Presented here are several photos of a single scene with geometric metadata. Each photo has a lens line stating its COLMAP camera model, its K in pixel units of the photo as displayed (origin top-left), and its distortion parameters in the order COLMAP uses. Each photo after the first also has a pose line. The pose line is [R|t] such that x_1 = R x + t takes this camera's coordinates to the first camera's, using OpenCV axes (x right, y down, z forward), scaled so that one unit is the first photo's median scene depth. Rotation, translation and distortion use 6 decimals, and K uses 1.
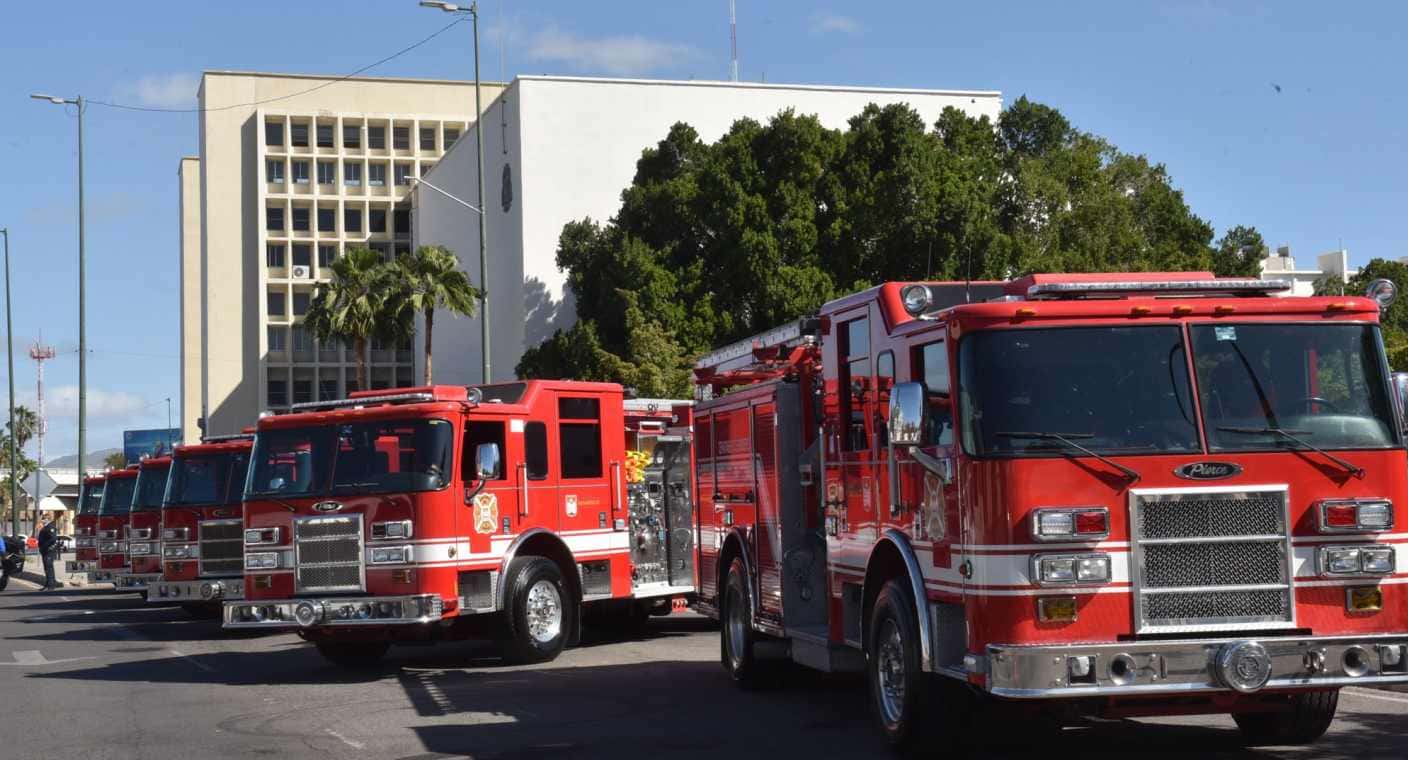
lens RADIAL K [[2005.3, 0, 704.0], [0, 2005.3, 380.0], [0, 0, 1]] dist [0.212945, 0.006718]
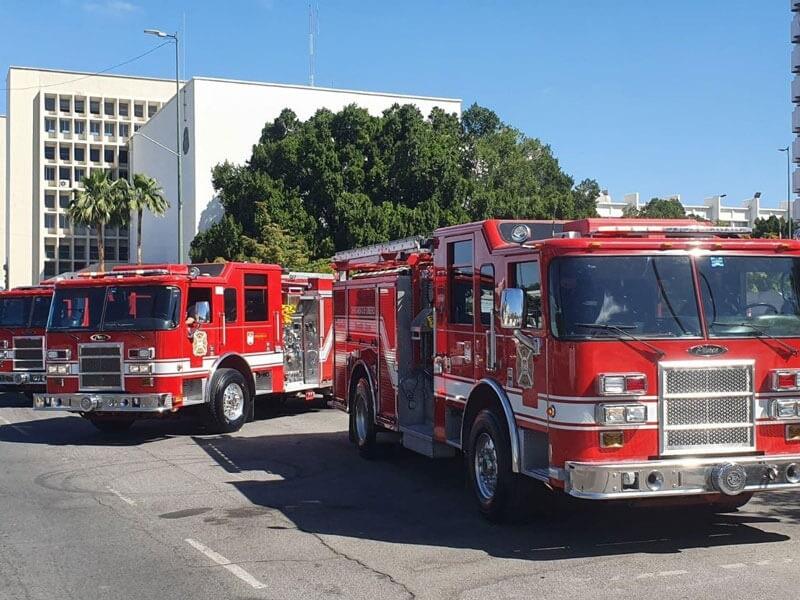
lens RADIAL K [[1072.9, 0, 402.7], [0, 1072.9, 301.1], [0, 0, 1]] dist [0.314930, -0.944913]
pose [[0.994064, 0.022963, 0.106343, -0.034898], [-0.027832, 0.998620, 0.044535, -0.011361], [-0.105174, -0.047230, 0.993332, 0.092450]]
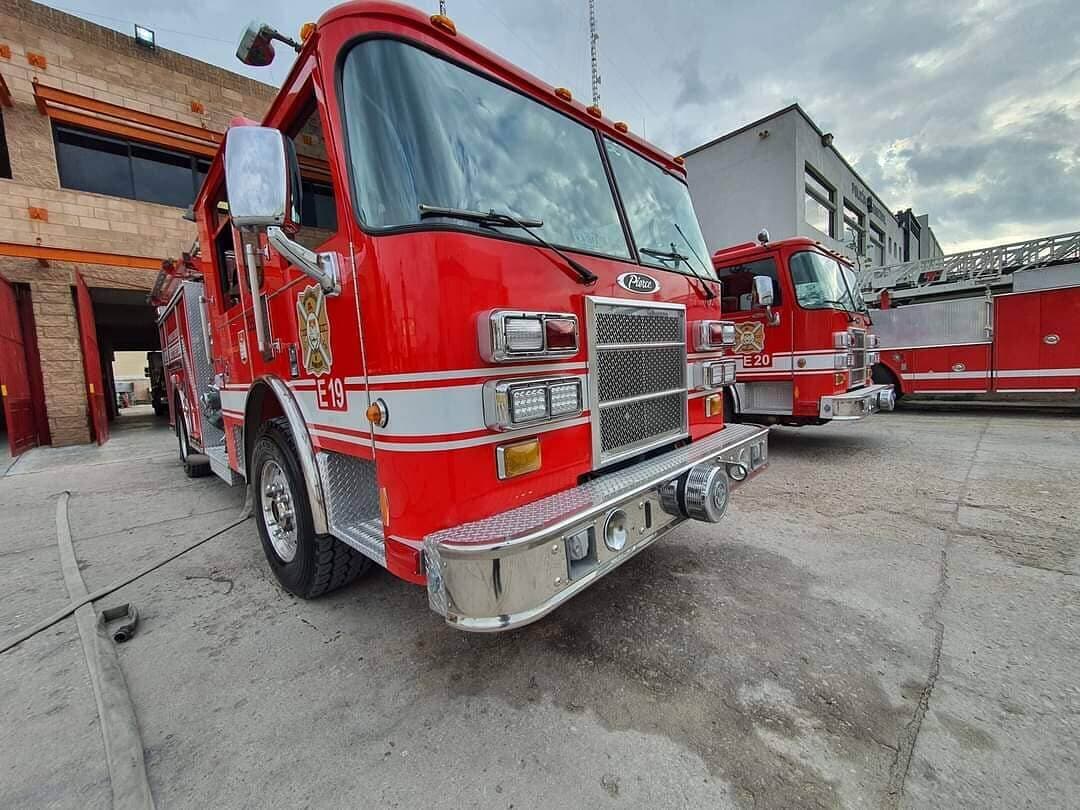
lens RADIAL K [[432.7, 0, 540.0], [0, 432.7, 405.0], [0, 0, 1]] dist [0.000227, 0.000012]
pose [[0.813589, -0.078776, 0.576080, 0.043583], [0.010585, 0.992622, 0.120788, 0.035692], [-0.581345, -0.092174, 0.808420, 0.407500]]
